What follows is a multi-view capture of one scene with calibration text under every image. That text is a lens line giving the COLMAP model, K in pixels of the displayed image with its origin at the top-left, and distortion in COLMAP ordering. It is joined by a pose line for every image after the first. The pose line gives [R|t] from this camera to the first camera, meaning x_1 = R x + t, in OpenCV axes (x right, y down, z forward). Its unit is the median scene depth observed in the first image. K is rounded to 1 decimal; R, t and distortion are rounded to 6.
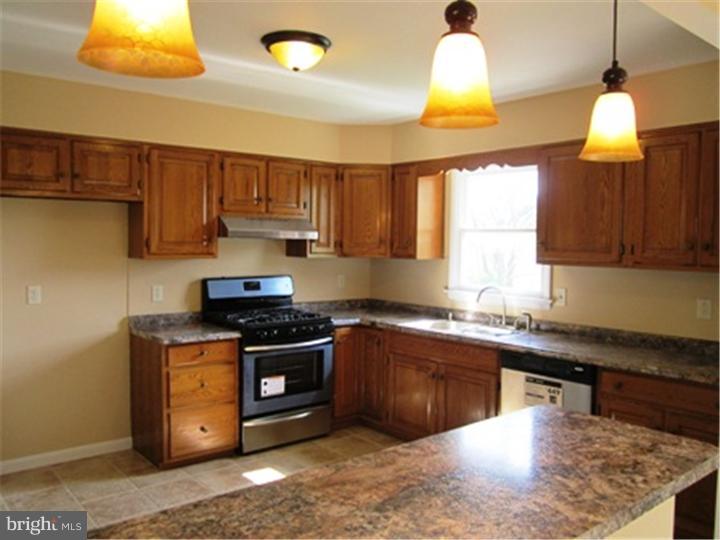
lens RADIAL K [[591.0, 0, 382.6], [0, 591.0, 269.9], [0, 0, 1]] dist [-0.043829, -0.003442]
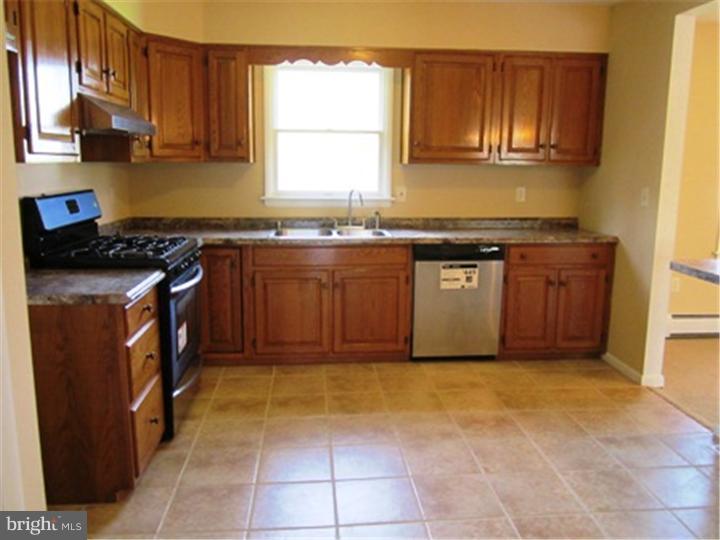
lens RADIAL K [[591.3, 0, 360.0], [0, 591.3, 270.0], [0, 0, 1]] dist [-0.002382, -0.000036]
pose [[0.589199, -0.152657, 0.793436, -0.595914], [0.037436, 0.986093, 0.161924, 0.002949], [-0.807121, -0.065702, 0.586719, 0.376031]]
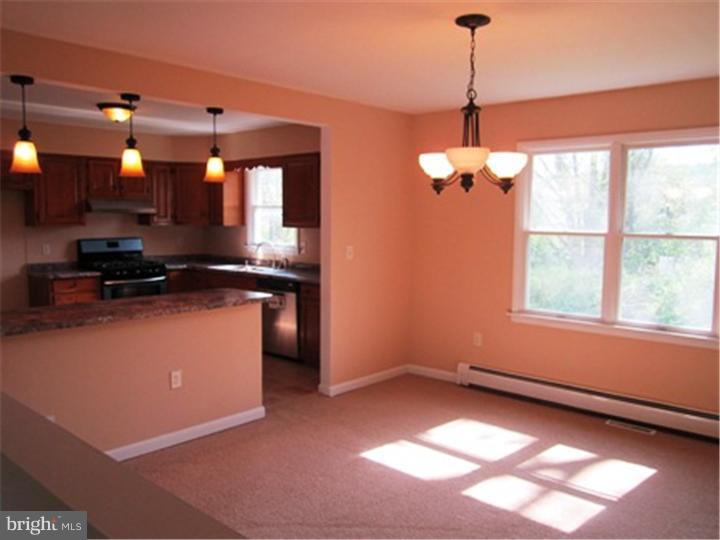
lens RADIAL K [[591.0, 0, 382.6], [0, 591.0, 269.9], [0, 0, 1]] dist [-0.043829, -0.003442]
pose [[0.989998, -0.017123, 0.140041, 0.268153], [0.010518, 0.998803, 0.047768, 0.029595], [-0.140691, -0.045817, 0.988993, -0.618746]]
